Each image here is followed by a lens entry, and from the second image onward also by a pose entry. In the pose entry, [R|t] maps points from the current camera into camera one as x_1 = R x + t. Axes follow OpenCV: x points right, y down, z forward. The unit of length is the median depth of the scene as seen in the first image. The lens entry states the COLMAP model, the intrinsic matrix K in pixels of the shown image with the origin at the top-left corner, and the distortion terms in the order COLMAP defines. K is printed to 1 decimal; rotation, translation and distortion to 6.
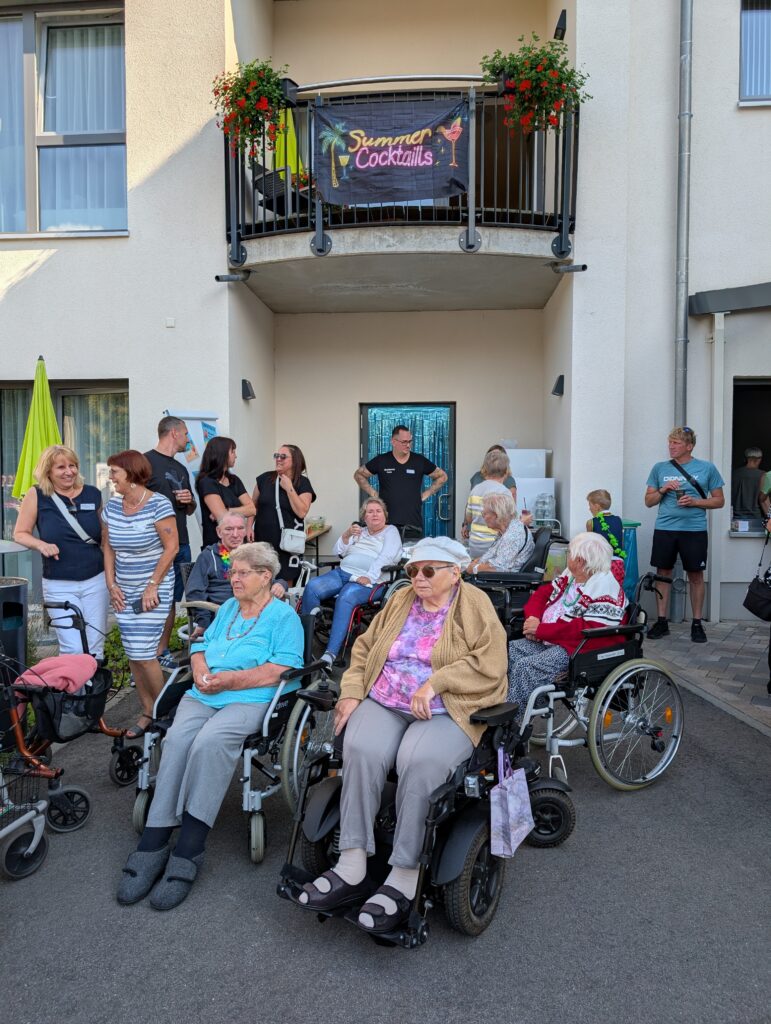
lens RADIAL K [[798.9, 0, 385.5], [0, 798.9, 512.0], [0, 0, 1]] dist [-0.000982, -0.001227]
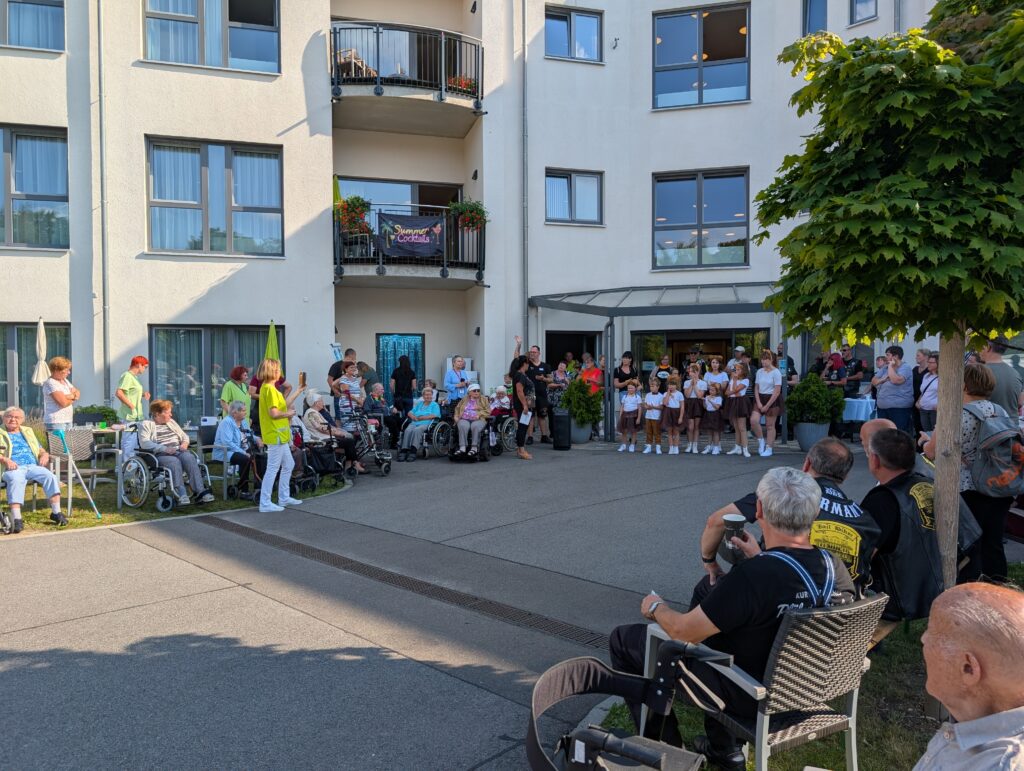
lens RADIAL K [[712.2, 0, 512.0], [0, 712.2, 385.5], [0, 0, 1]] dist [-0.000246, -0.000060]
pose [[0.945798, -0.007509, 0.324668, -0.406334], [0.016360, 0.999565, -0.024538, 0.061335], [-0.324343, 0.028520, 0.945510, -1.114584]]
